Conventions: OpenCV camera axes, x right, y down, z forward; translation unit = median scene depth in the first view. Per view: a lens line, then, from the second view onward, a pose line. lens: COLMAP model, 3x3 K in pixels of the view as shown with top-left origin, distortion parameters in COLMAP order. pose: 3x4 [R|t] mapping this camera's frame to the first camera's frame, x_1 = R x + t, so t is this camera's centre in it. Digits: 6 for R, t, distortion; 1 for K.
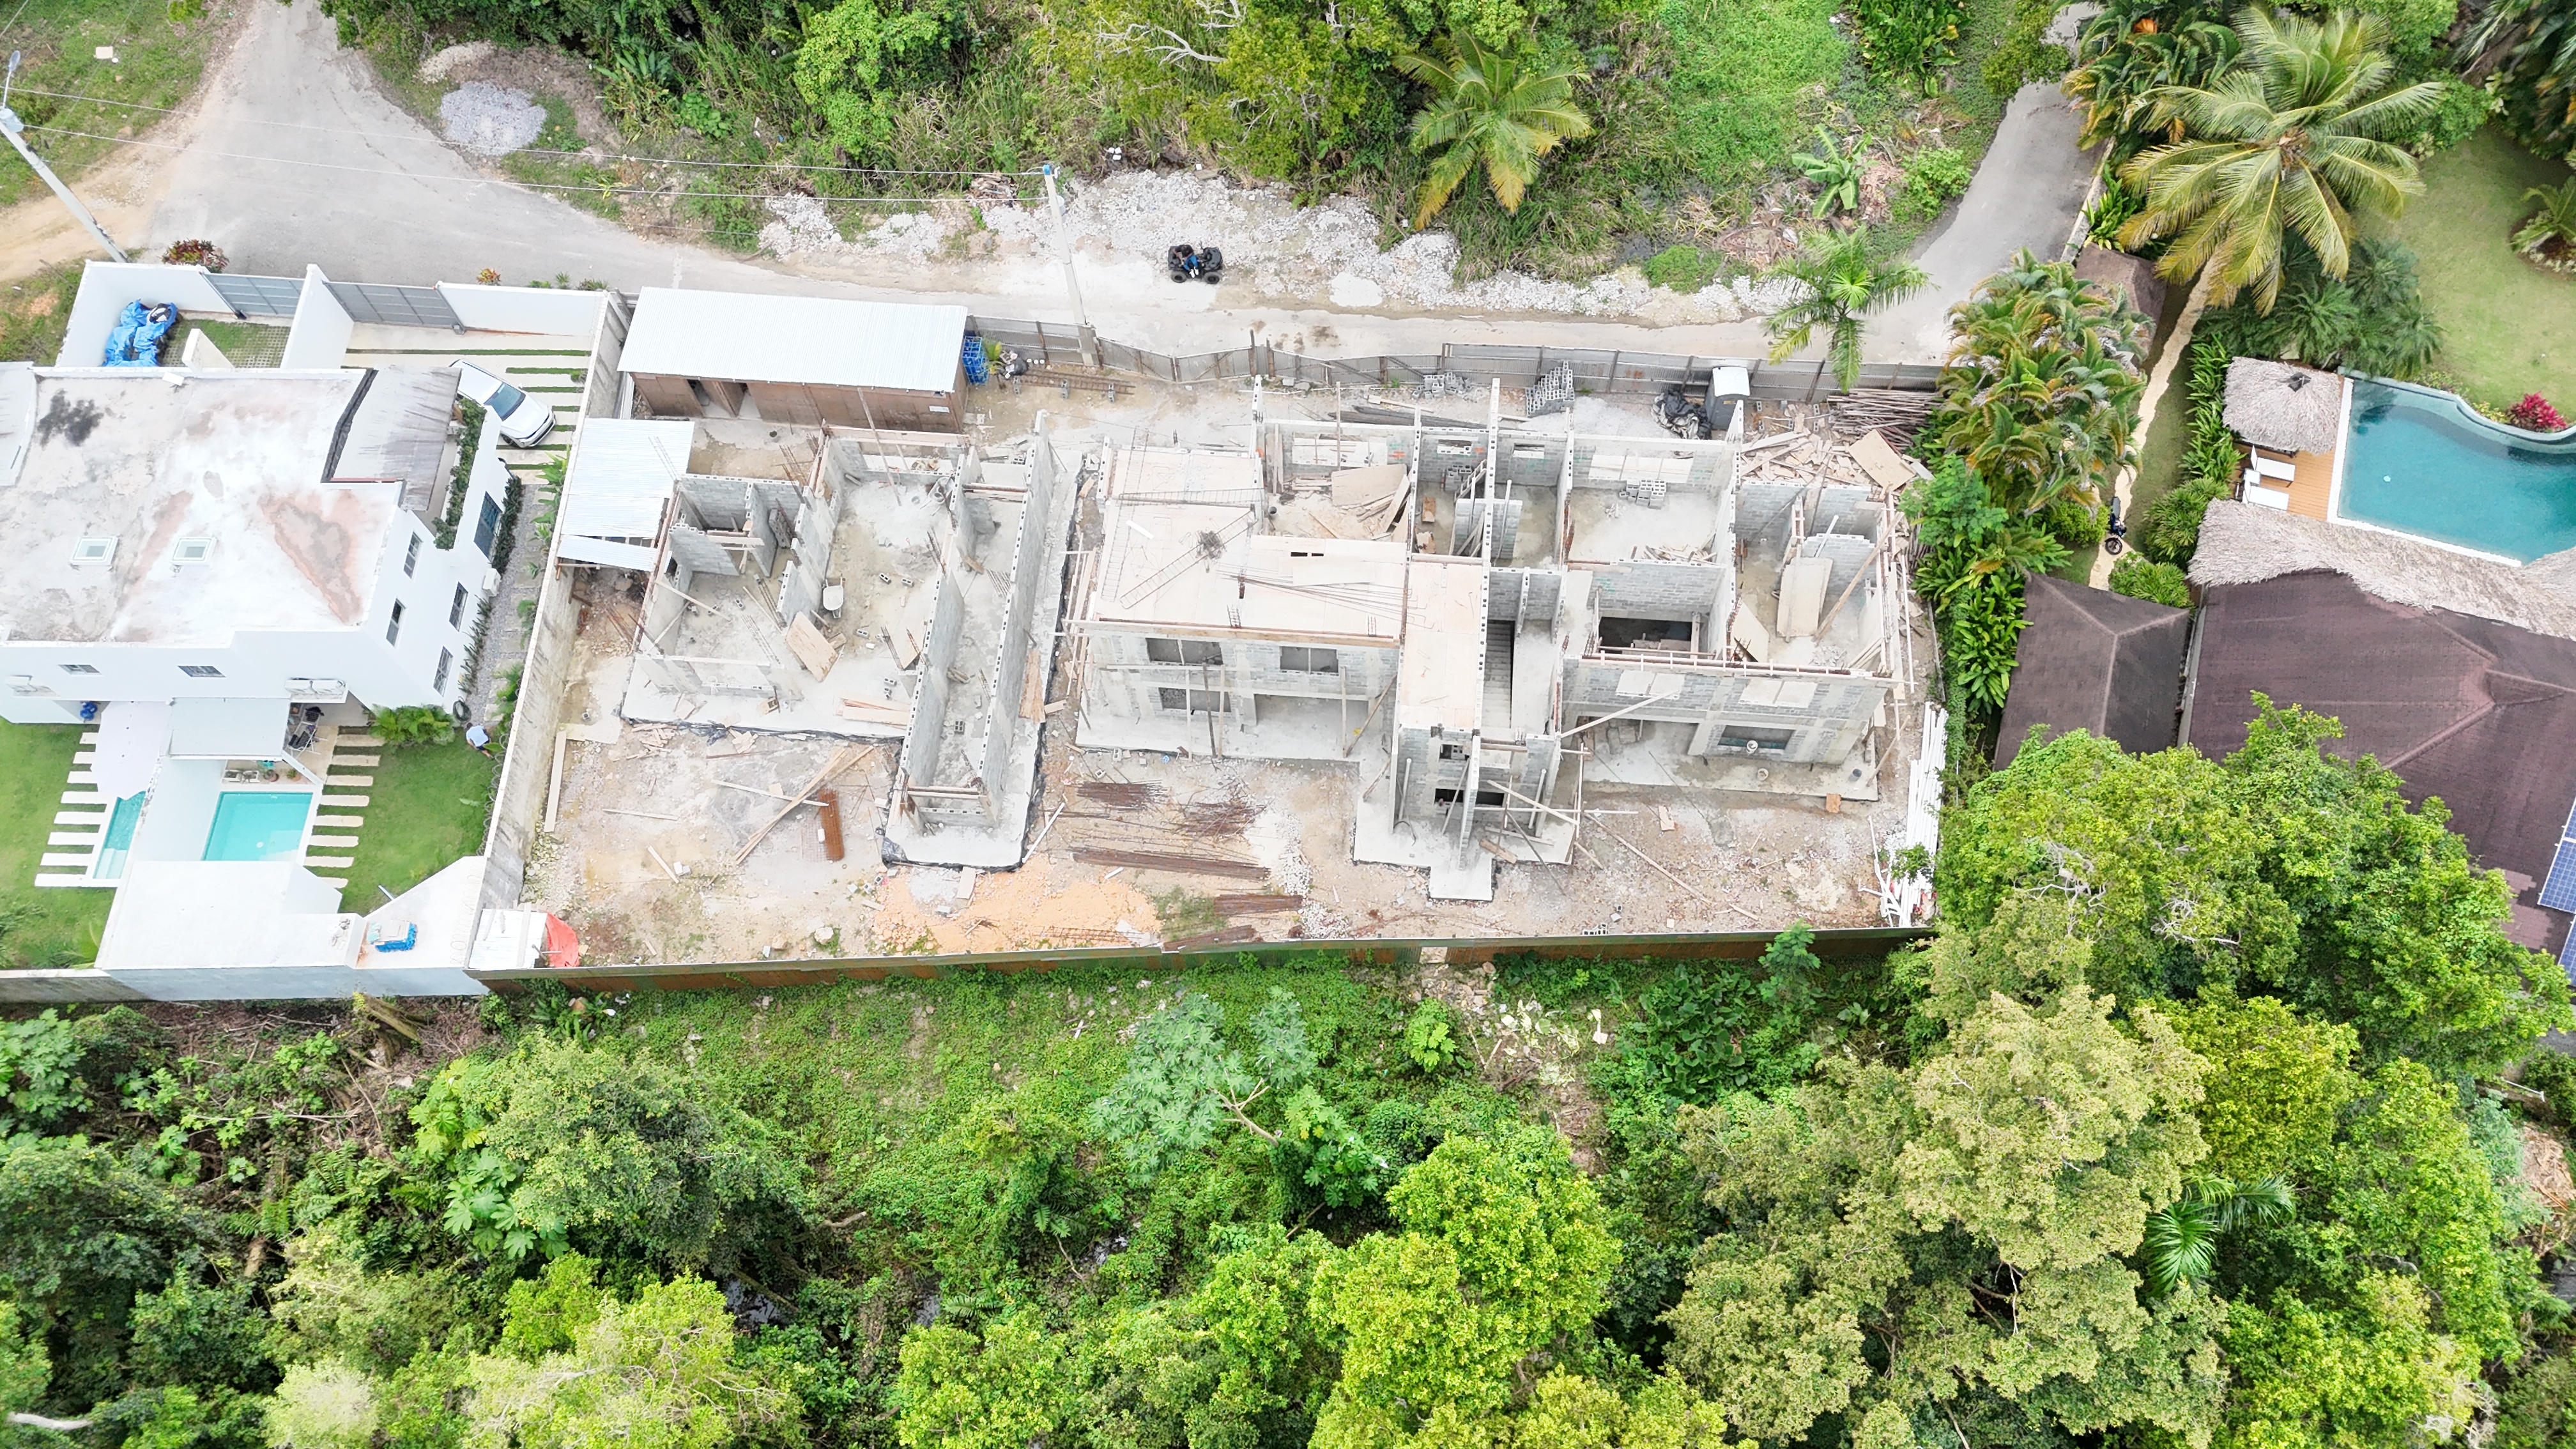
lens RADIAL K [[1888.0, 0, 1290.5], [0, 1888.0, 735.3], [0, 0, 1]] dist [0.078049, -0.076606]
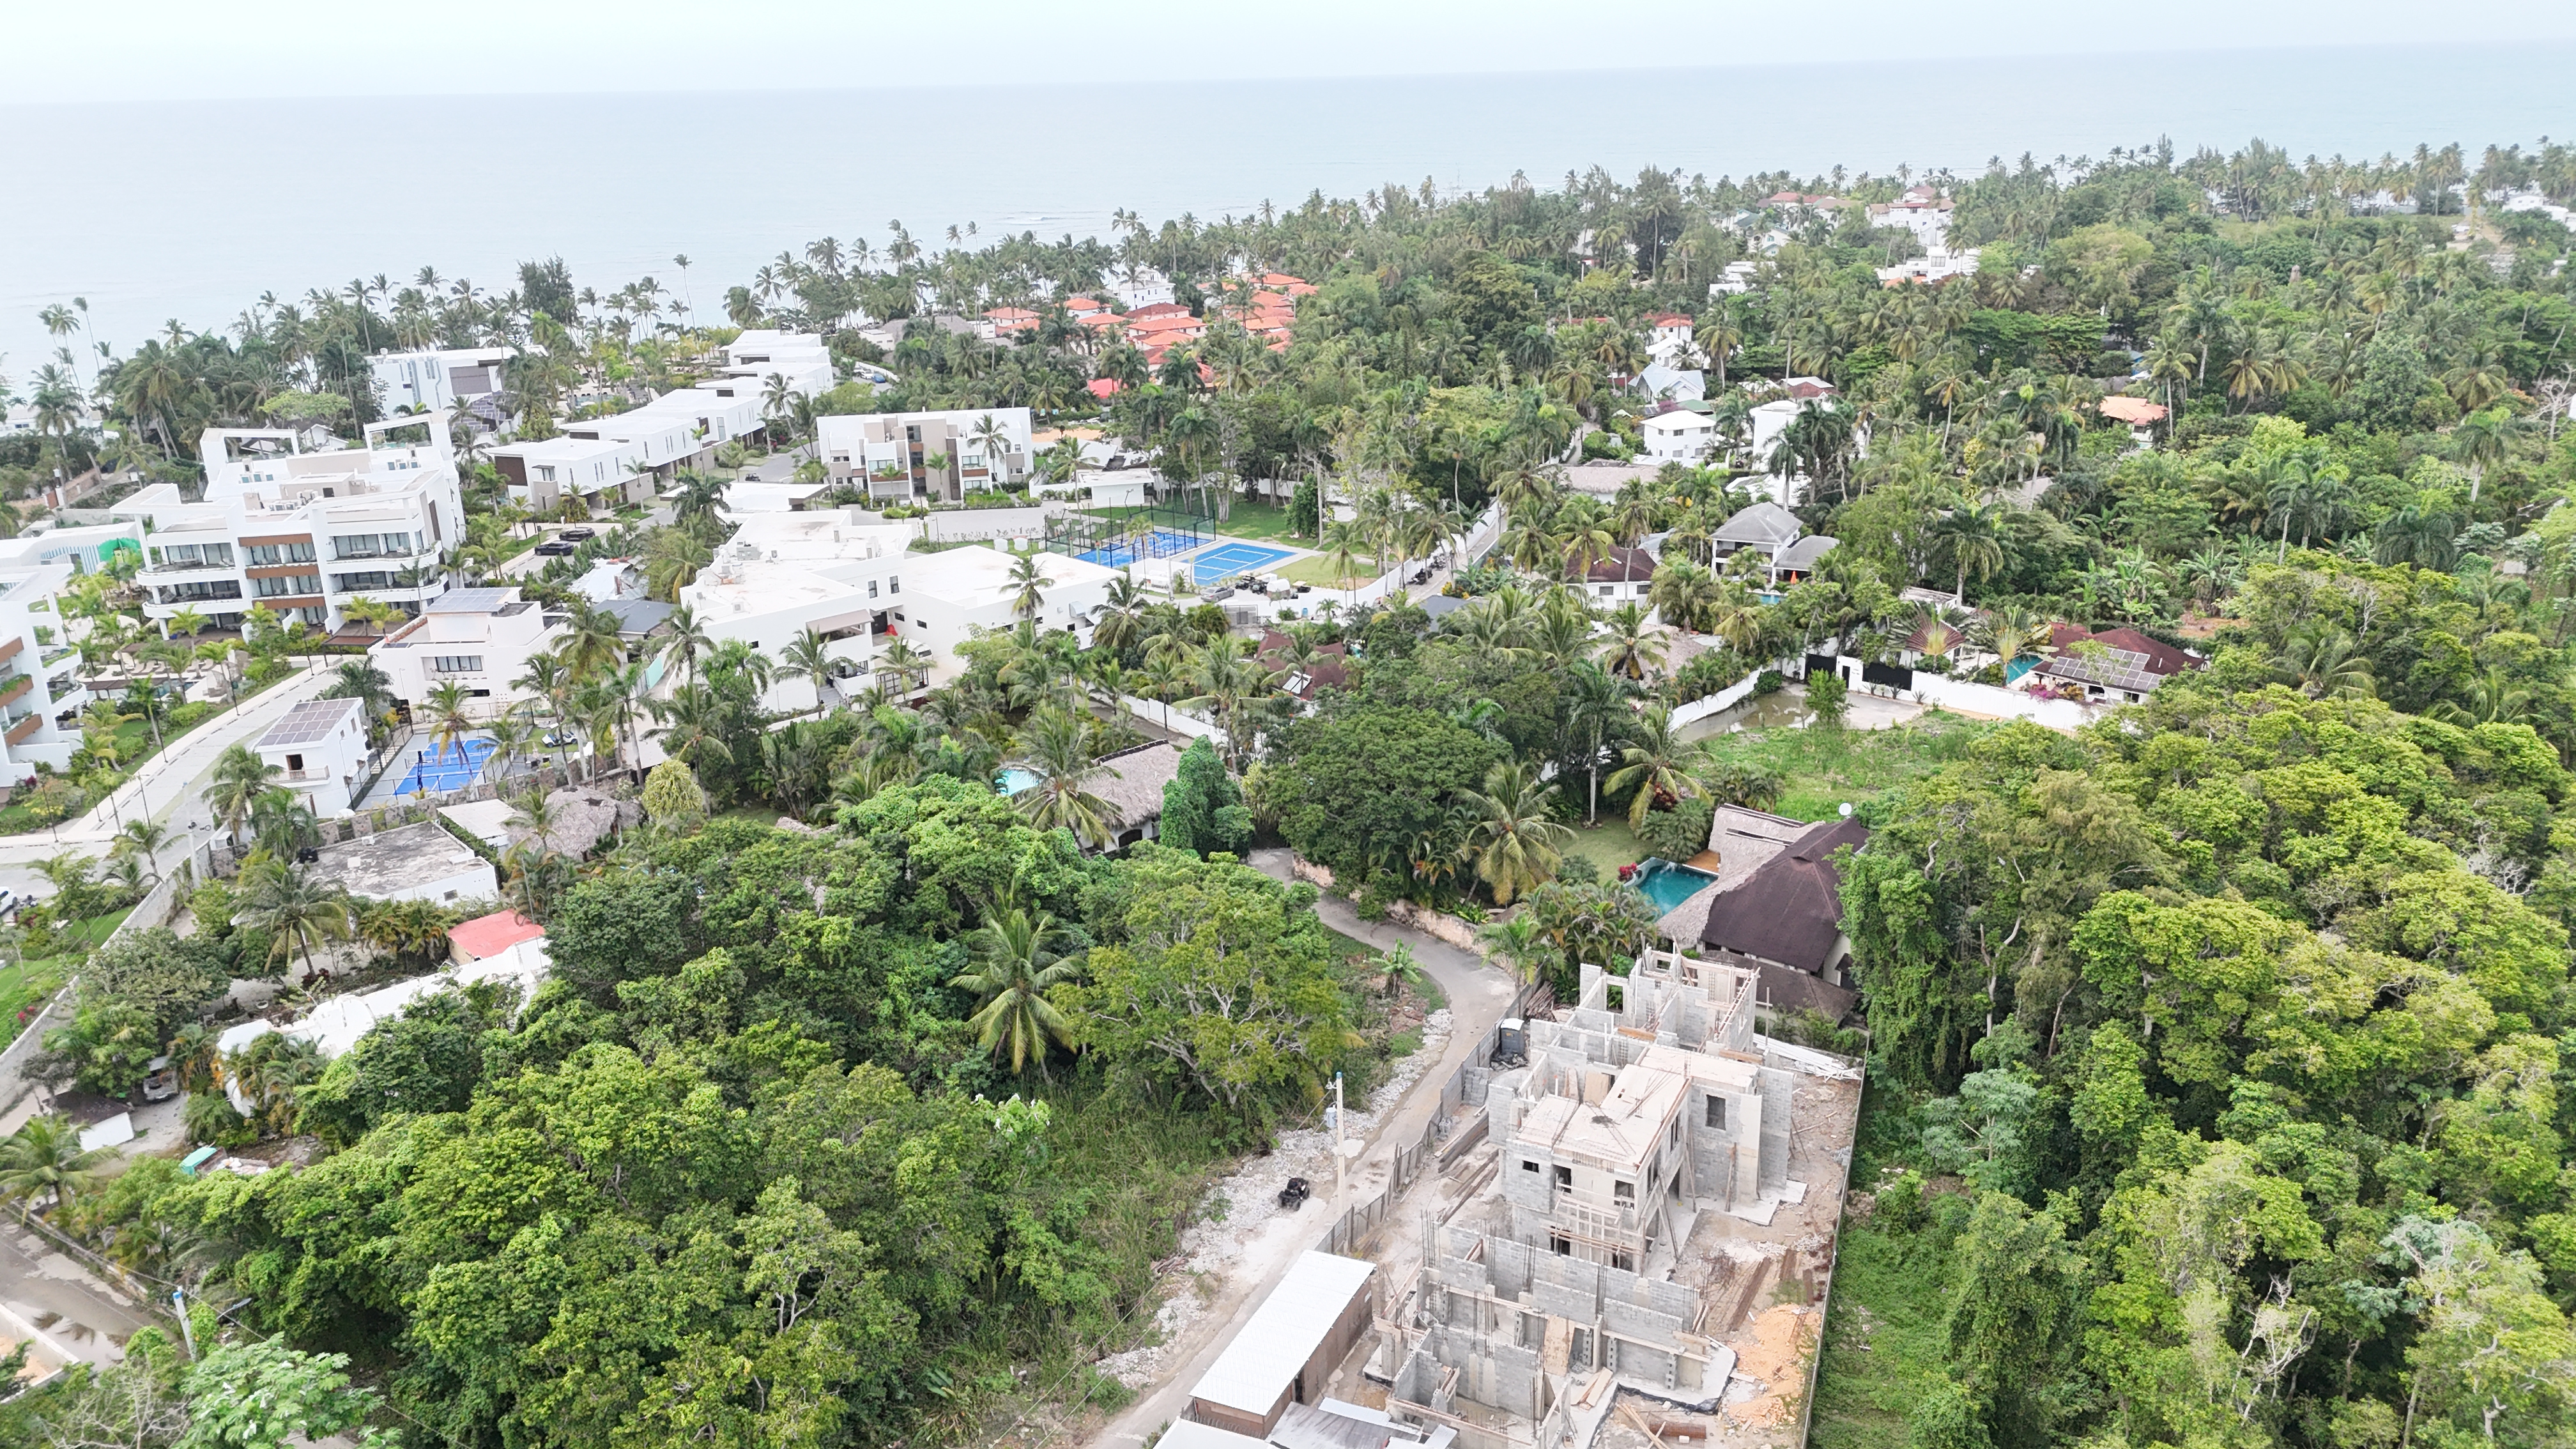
lens RADIAL K [[1888.0, 0, 1290.5], [0, 1888.0, 735.3], [0, 0, 1]] dist [0.078049, -0.076606]
pose [[0.370024, -0.291943, 0.881959, -1.277926], [0.850110, 0.489292, -0.194698, -0.150266], [-0.374694, 0.821805, 0.429234, 0.110162]]
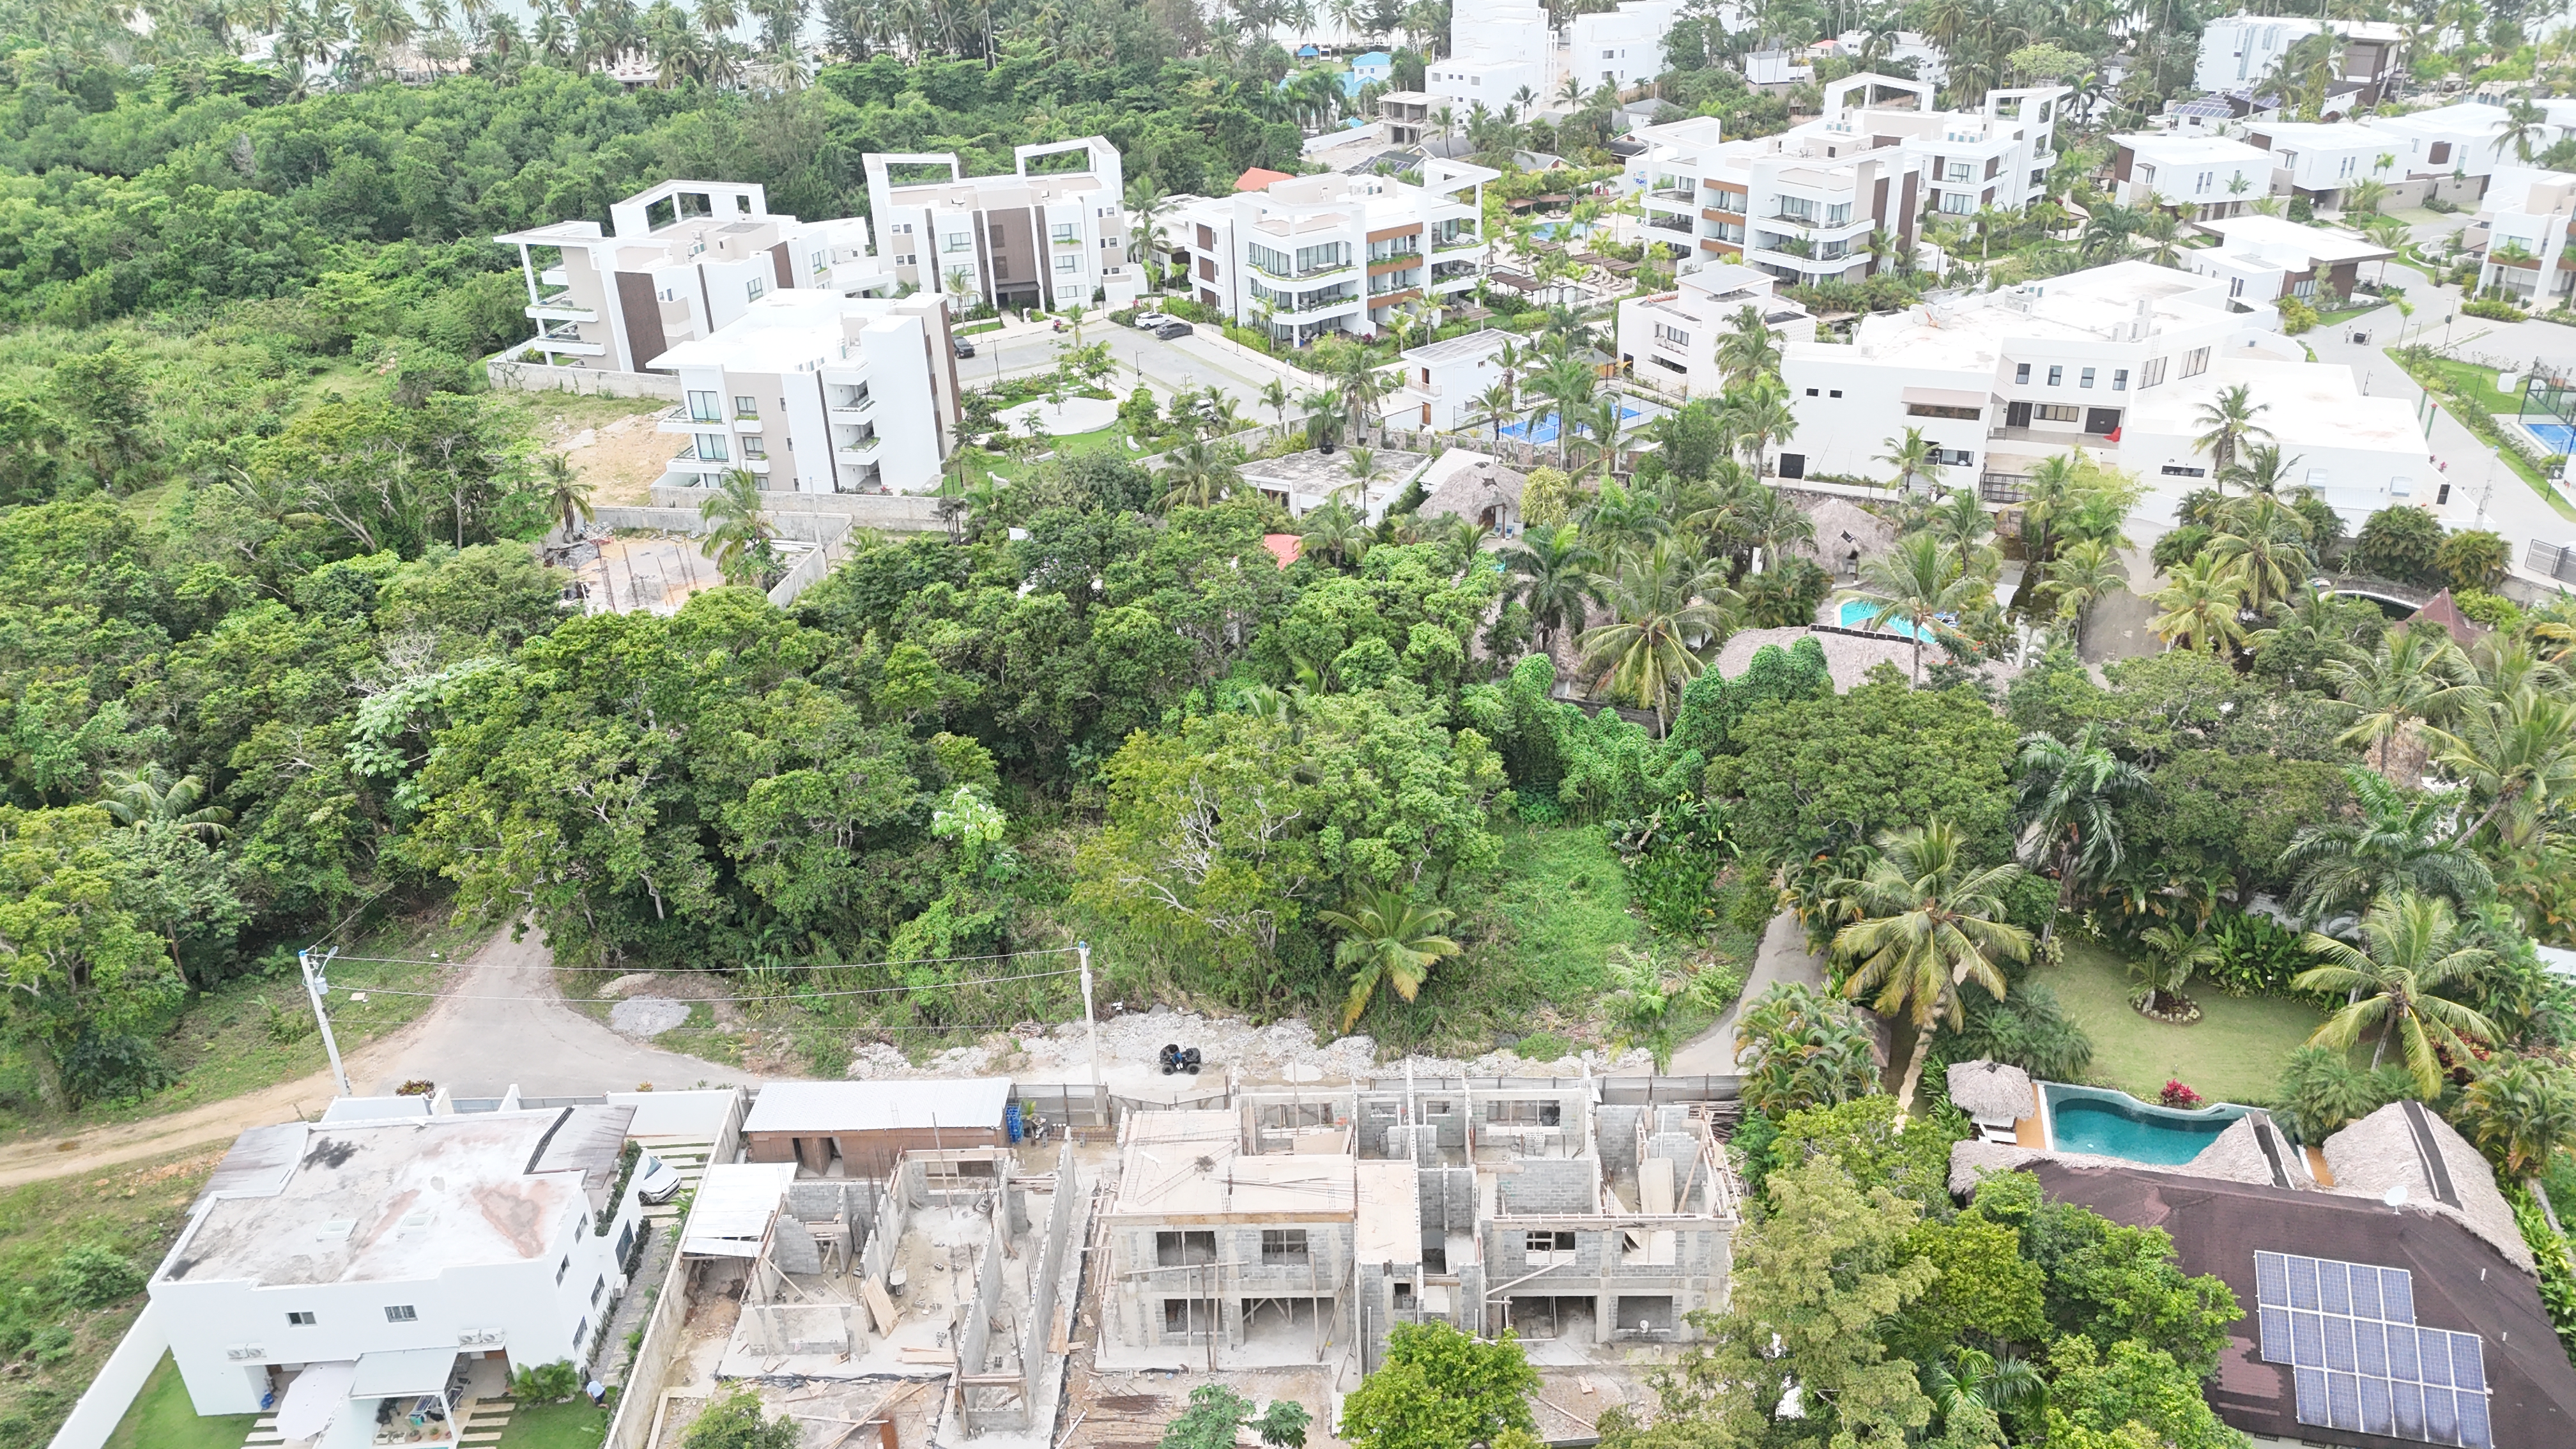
lens RADIAL K [[1888.0, 0, 1290.5], [0, 1888.0, 735.3], [0, 0, 1]] dist [0.078049, -0.076606]
pose [[0.998069, -0.036773, 0.050067, -0.032822], [0.059803, 0.786872, -0.614212, 0.415558], [-0.016809, 0.616020, 0.787551, -0.199088]]
